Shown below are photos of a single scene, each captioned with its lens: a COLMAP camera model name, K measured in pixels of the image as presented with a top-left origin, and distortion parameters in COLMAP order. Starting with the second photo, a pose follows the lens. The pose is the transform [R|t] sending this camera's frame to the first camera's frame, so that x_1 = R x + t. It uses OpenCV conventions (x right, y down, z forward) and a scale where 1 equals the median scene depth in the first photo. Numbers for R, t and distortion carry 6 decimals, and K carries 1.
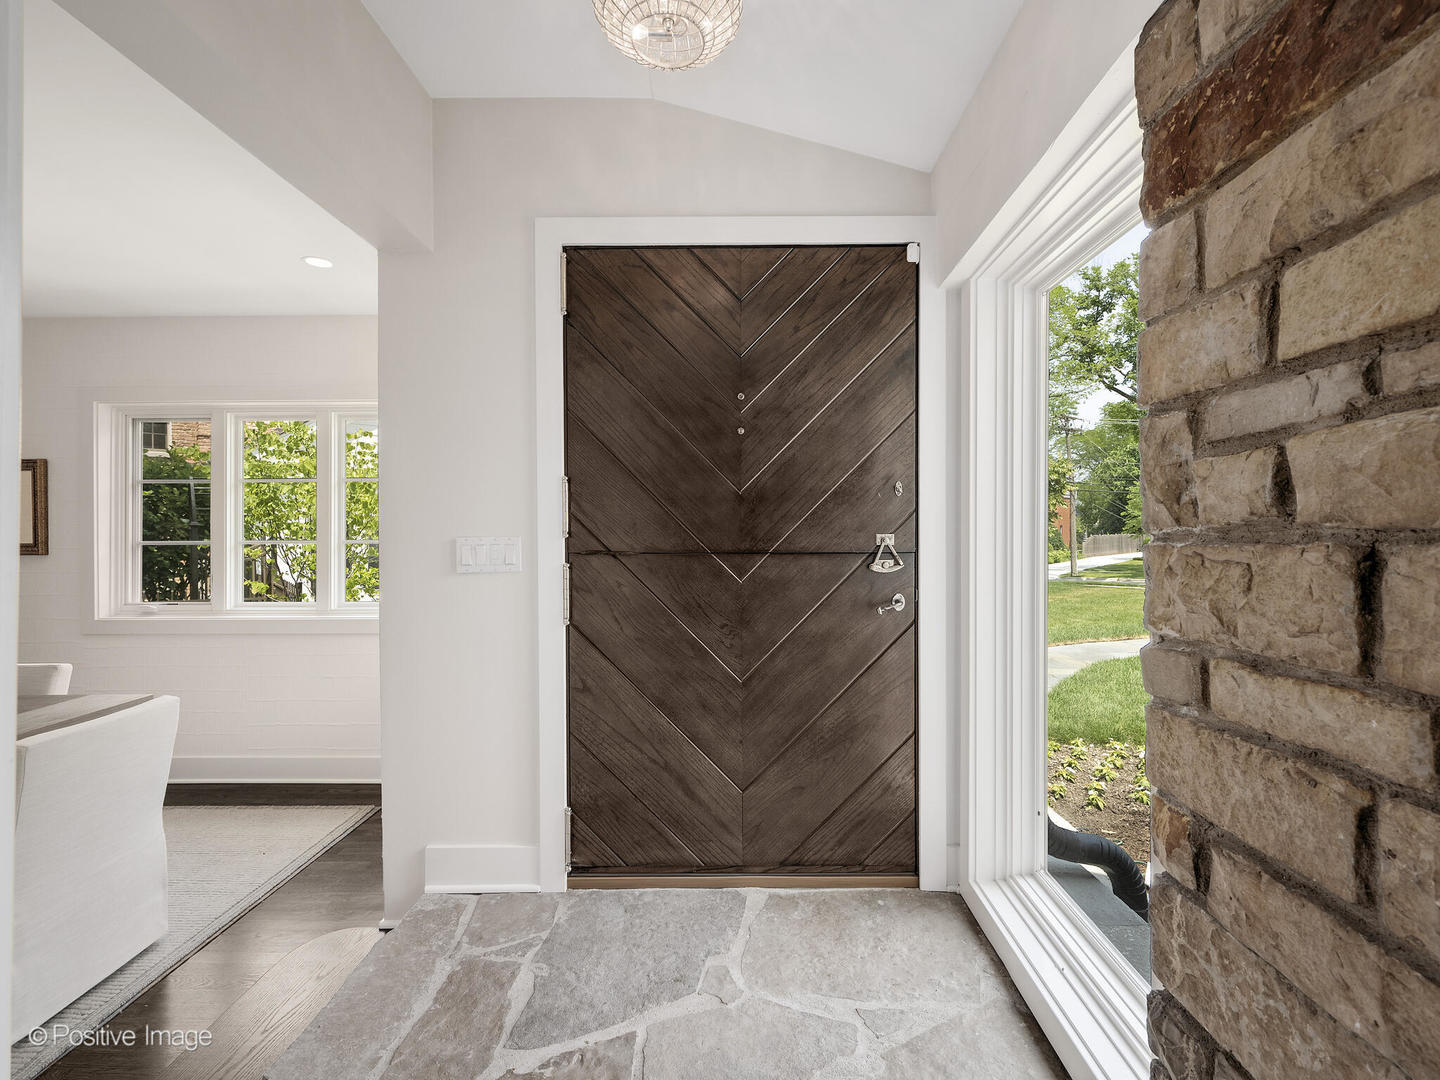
lens RADIAL K [[649.2, 0, 732.1], [0, 649.2, 544.6], [0, 0, 1]] dist [0.000283, 0.000465]
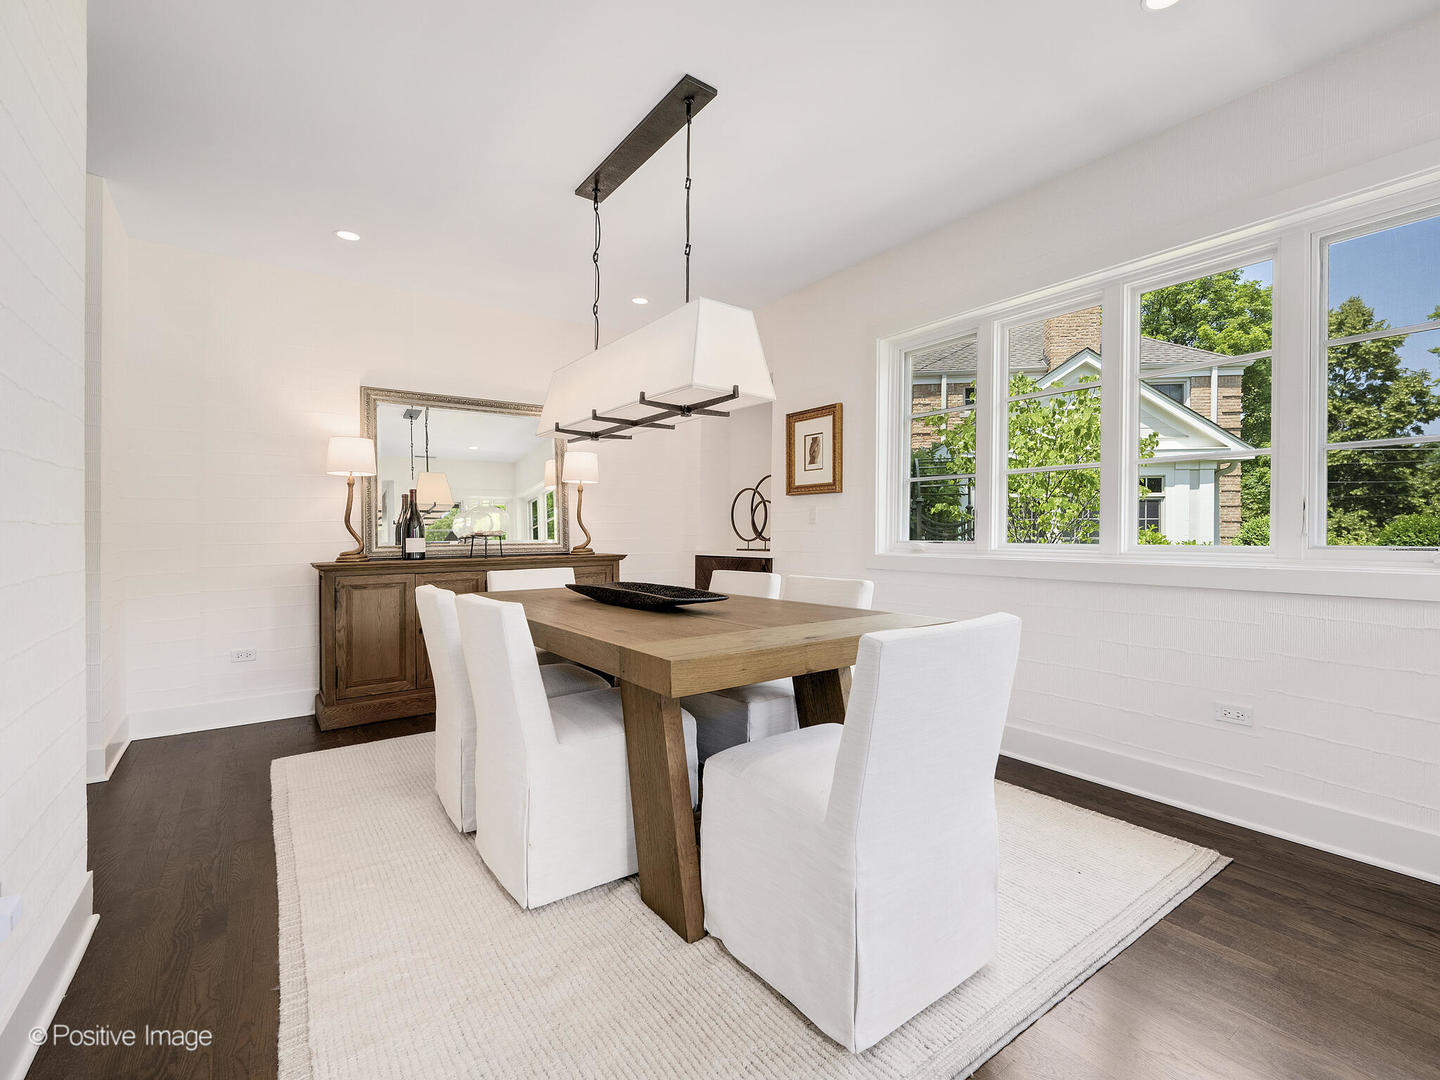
lens RADIAL K [[649.2, 0, 723.1], [0, 649.2, 539.2], [0, 0, 1]] dist [0.000283, 0.000465]
pose [[0.584709, 0.004028, -0.811233, -0.304750], [-0.014977, 0.999871, -0.005830, 0.102508], [0.811105, 0.015558, 0.584694, 0.222046]]
